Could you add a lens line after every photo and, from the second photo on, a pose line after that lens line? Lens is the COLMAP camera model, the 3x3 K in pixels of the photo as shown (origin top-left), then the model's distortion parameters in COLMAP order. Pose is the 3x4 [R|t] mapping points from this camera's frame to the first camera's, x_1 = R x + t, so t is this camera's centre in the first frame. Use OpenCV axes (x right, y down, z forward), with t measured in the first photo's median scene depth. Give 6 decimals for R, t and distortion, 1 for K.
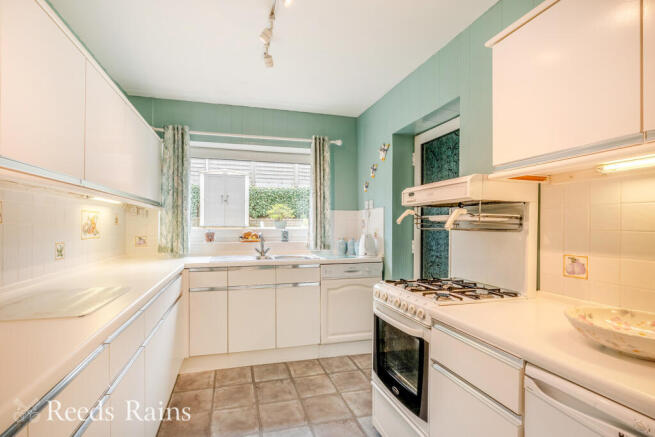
lens RADIAL K [[310.5, 0, 313.5], [0, 310.5, 229.5], [0, 0, 1]] dist [0.001005, -0.000145]
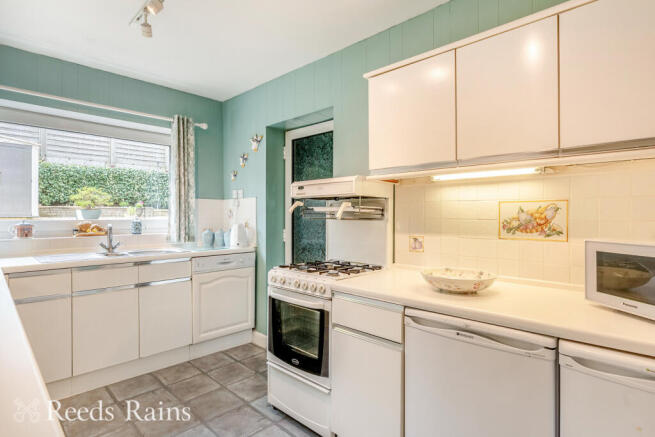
lens RADIAL K [[332.5, 0, 327.7], [0, 332.5, 219.3], [0, 0, 1]] dist [0.004341, 0.000164]
pose [[0.865080, -0.005388, 0.501604, -0.175416], [0.006092, 0.999981, 0.000234, 0.001247], [-0.501596, 0.002854, 0.865097, -0.079107]]
